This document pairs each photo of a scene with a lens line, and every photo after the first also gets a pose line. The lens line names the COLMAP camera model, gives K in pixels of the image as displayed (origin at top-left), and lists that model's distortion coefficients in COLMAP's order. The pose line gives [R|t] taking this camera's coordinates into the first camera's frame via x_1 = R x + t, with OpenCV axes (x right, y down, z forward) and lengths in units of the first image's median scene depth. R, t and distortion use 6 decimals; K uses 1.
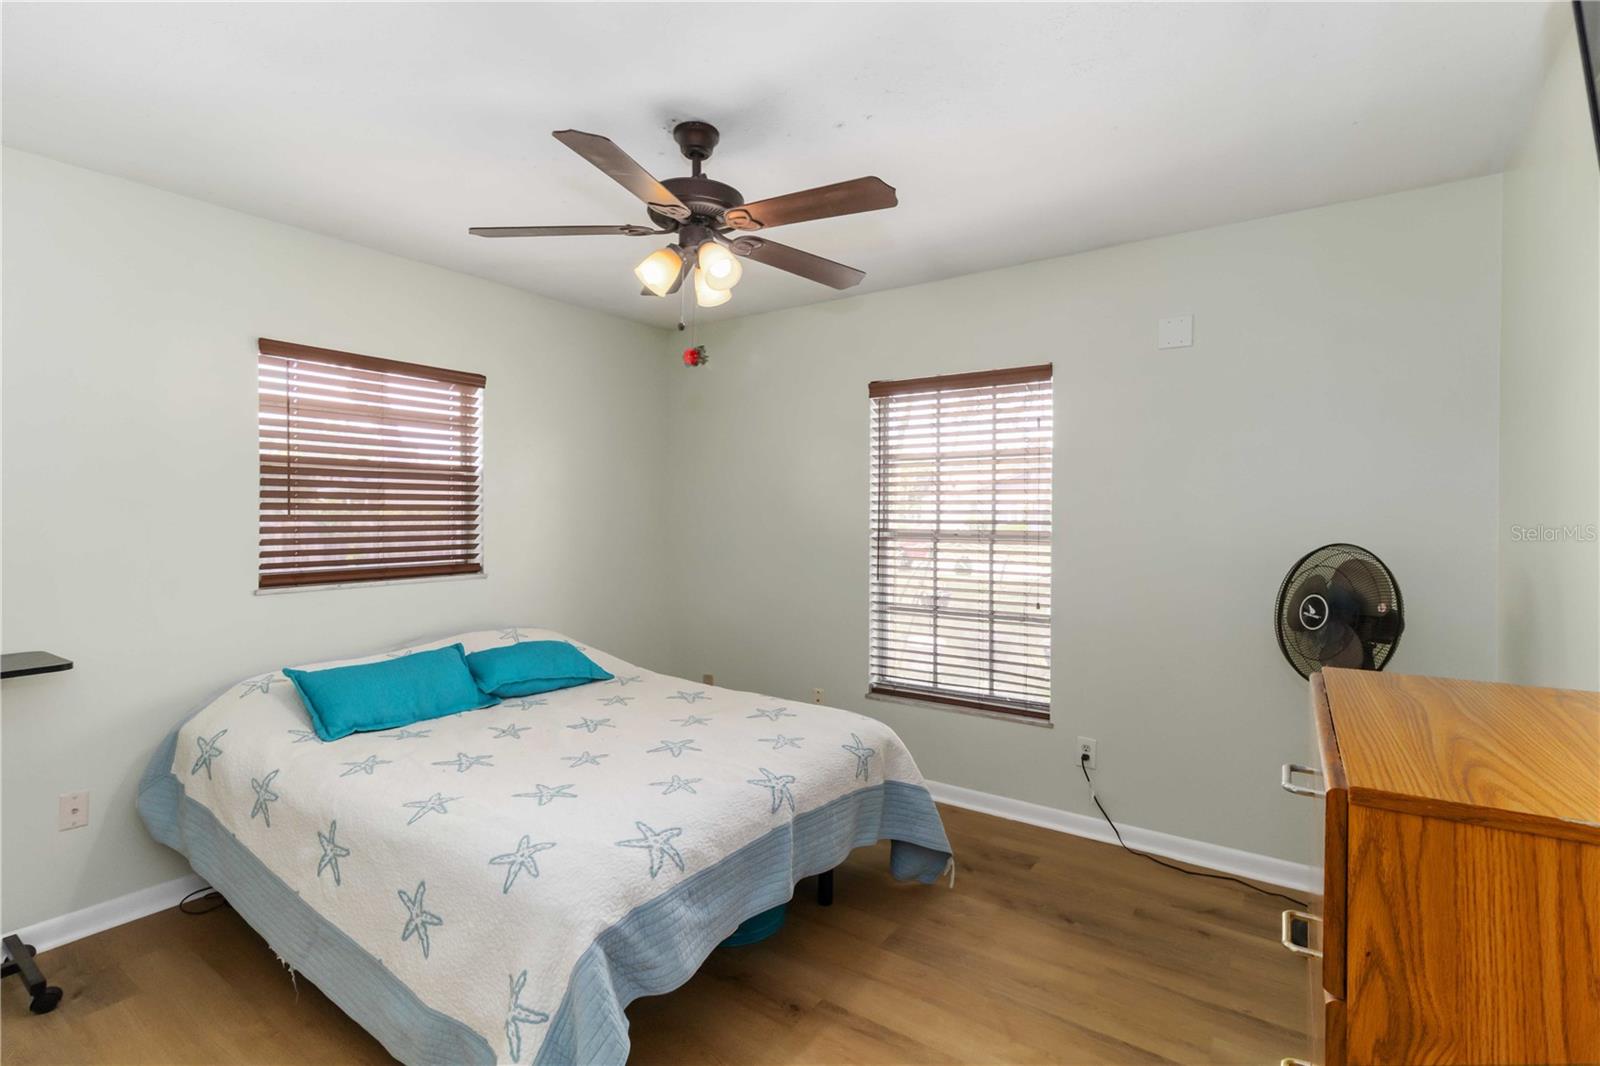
lens RADIAL K [[750.9, 0, 809.9], [0, 750.9, 505.6], [0, 0, 1]] dist [0.004158, 0.000258]
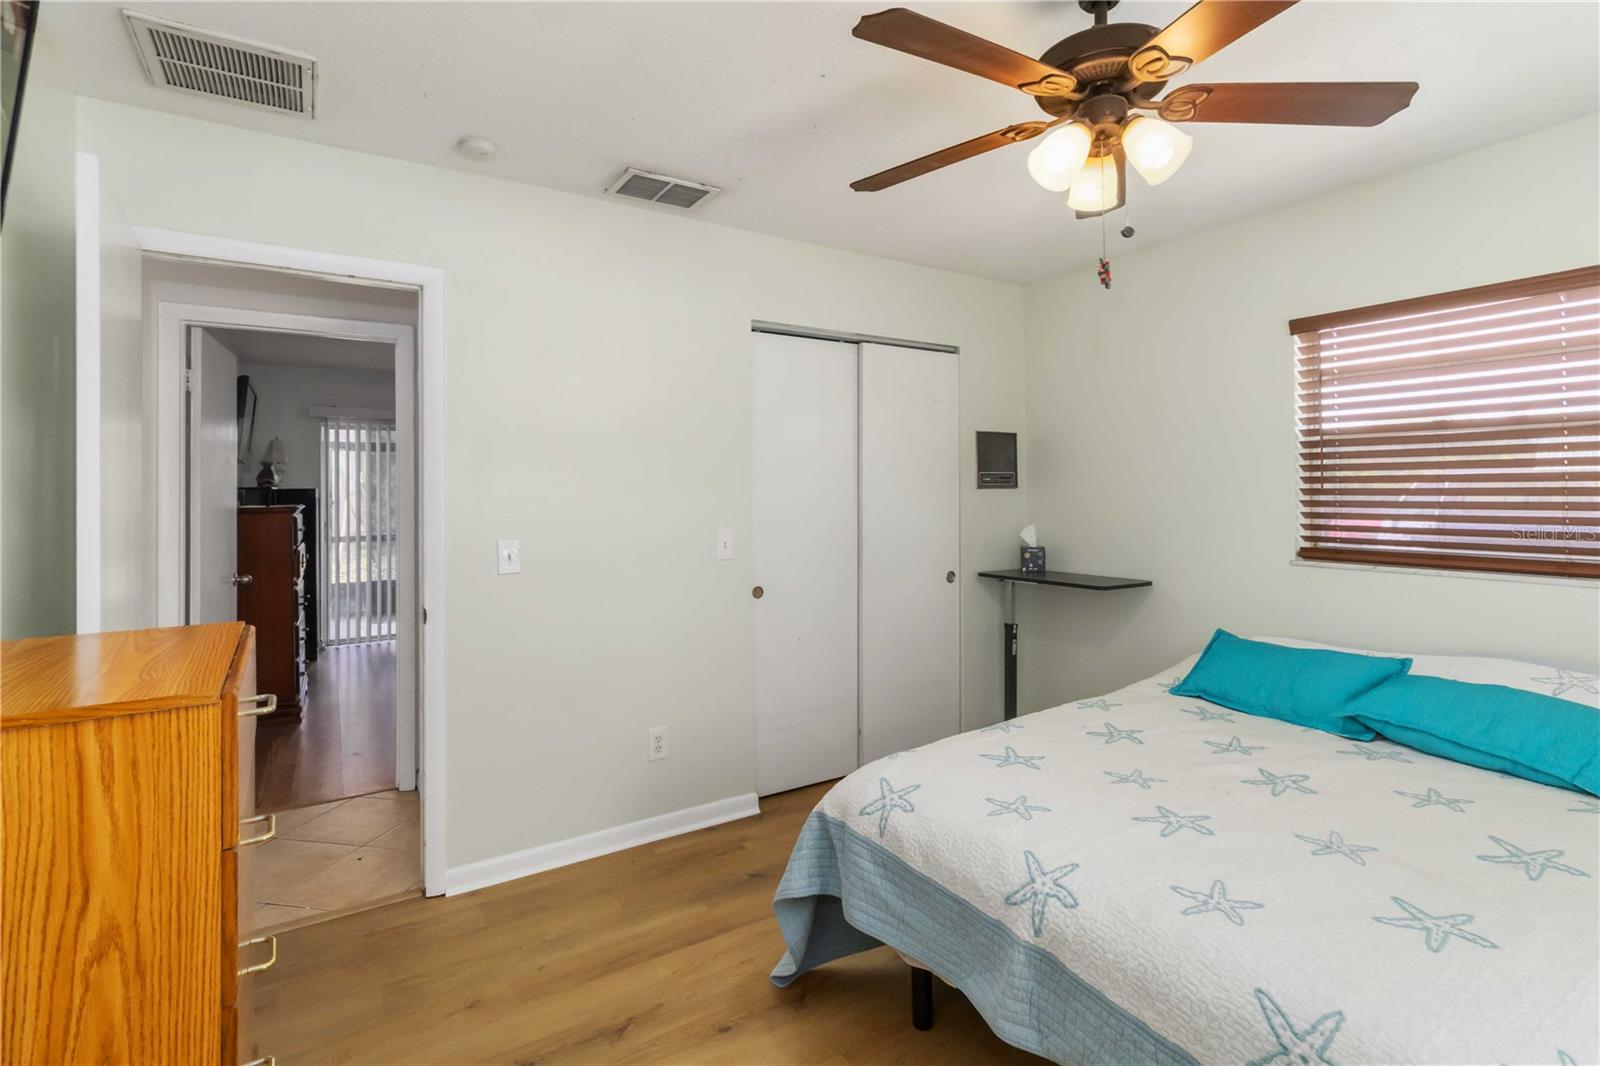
lens RADIAL K [[750.9, 0, 809.9], [0, 750.9, 505.6], [0, 0, 1]] dist [0.004158, 0.000258]
pose [[-0.388786, 0.014674, -0.921211, 0.678639], [0.011902, 0.999870, 0.010904, 0.024205], [0.921251, -0.006725, -0.388910, 1.118652]]
